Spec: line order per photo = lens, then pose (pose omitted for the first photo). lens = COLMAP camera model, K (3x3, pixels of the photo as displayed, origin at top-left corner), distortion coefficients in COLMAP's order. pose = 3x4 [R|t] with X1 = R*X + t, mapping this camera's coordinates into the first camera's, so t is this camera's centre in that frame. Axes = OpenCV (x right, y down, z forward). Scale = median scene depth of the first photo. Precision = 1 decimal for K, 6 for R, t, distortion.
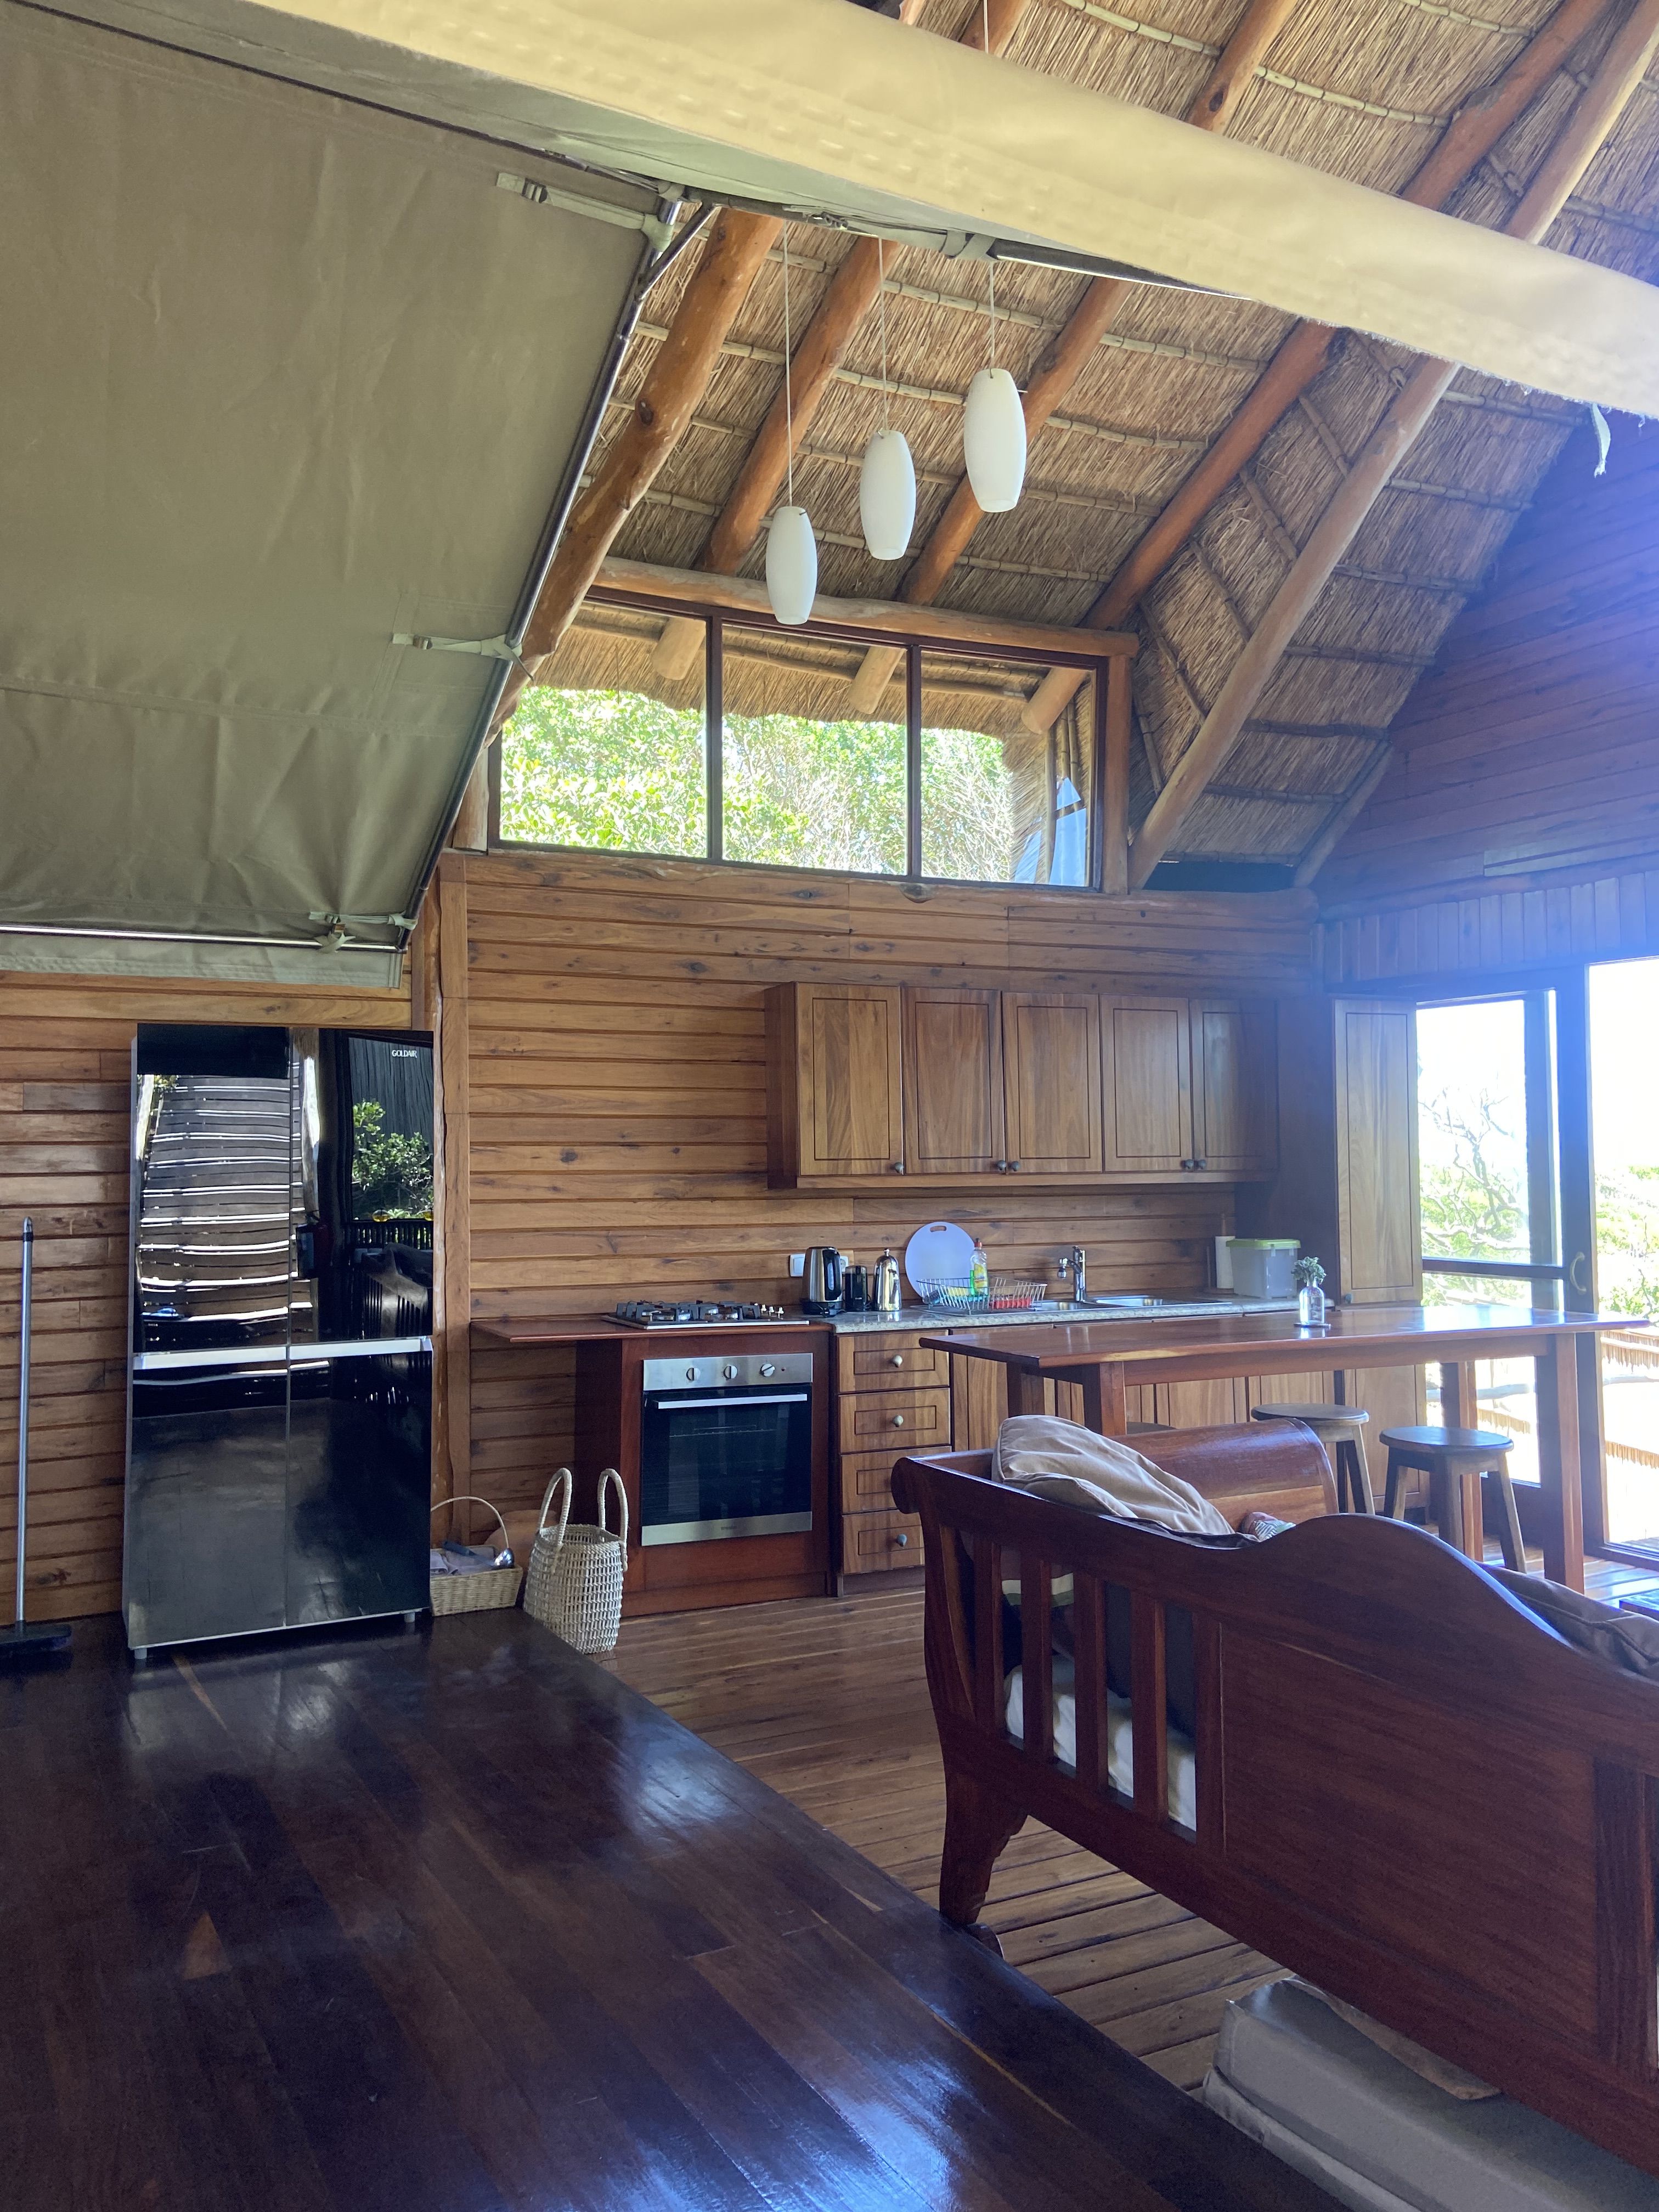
lens RADIAL K [[1719.8, 0, 829.5], [0, 1719.8, 1106.0], [0, 0, 1]] dist [0.096739, -0.115605]
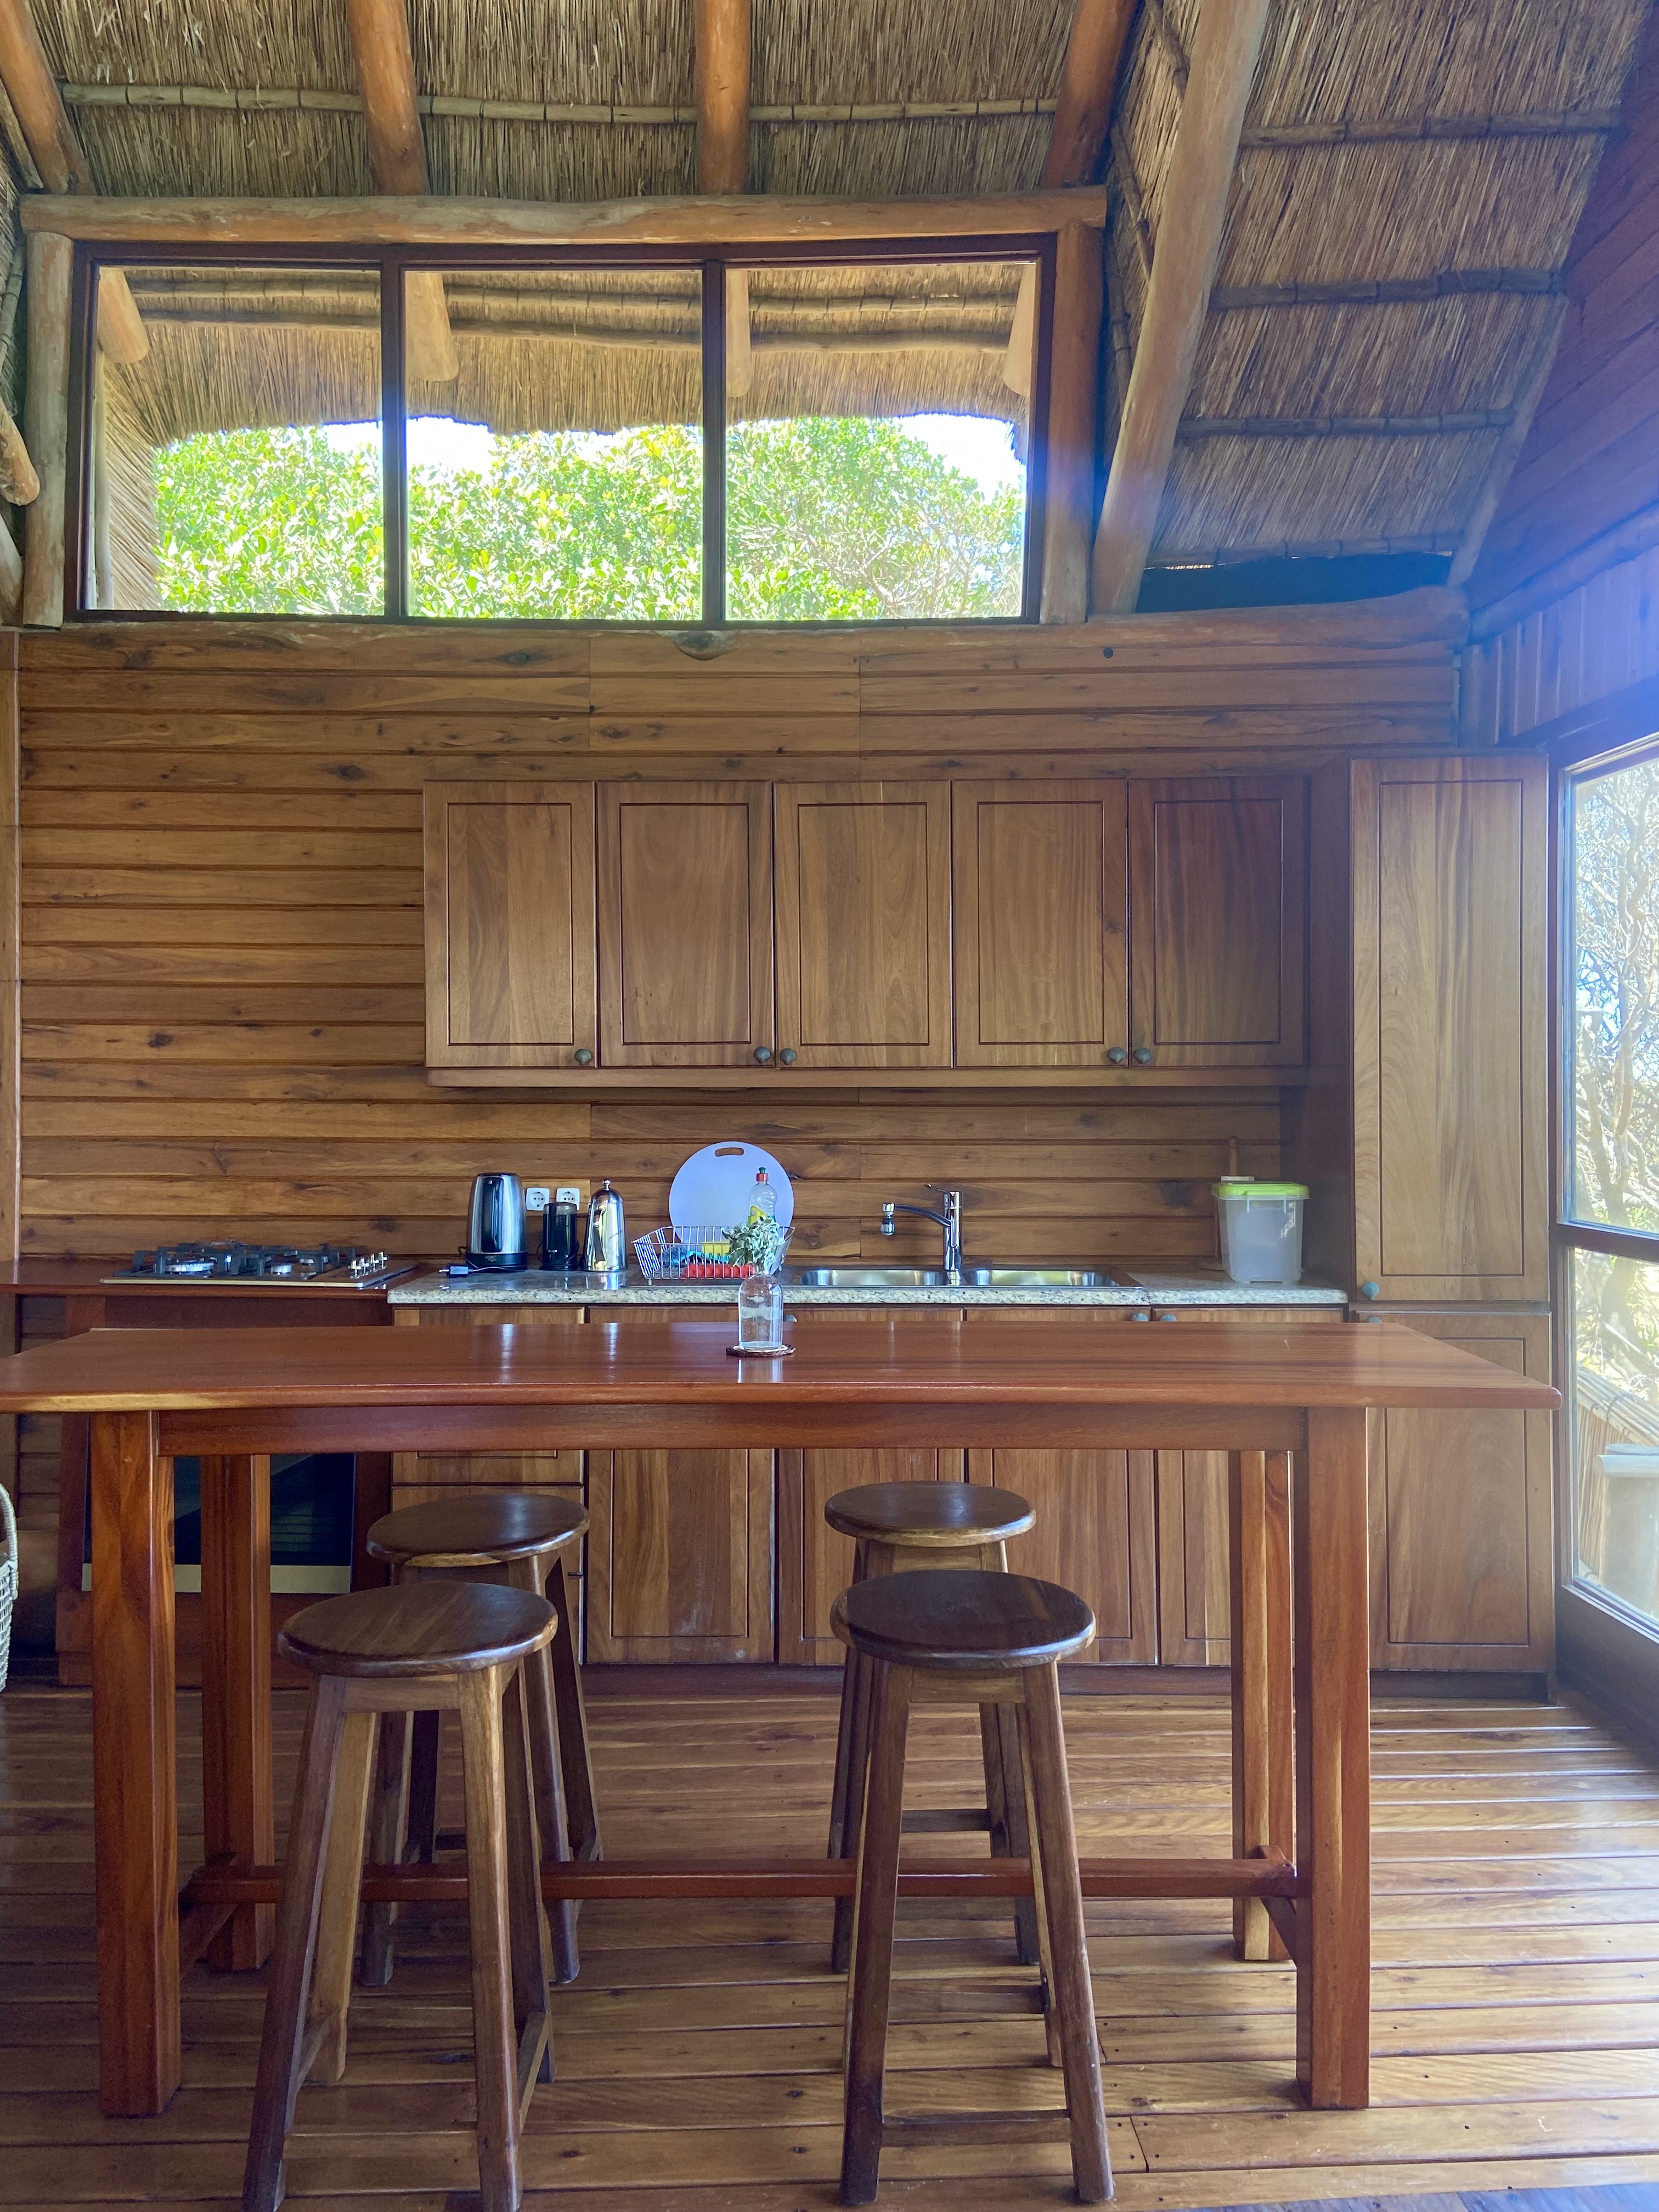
lens RADIAL K [[1686.4, 0, 829.5], [0, 1686.4, 1106.0], [0, 0, 1]] dist [0.089803, -0.079243]
pose [[0.900456, 0.012456, -0.434768, 0.398315], [0.007175, 0.999028, 0.043483, 0.026442], [0.434888, -0.042274, 0.899492, 0.447127]]
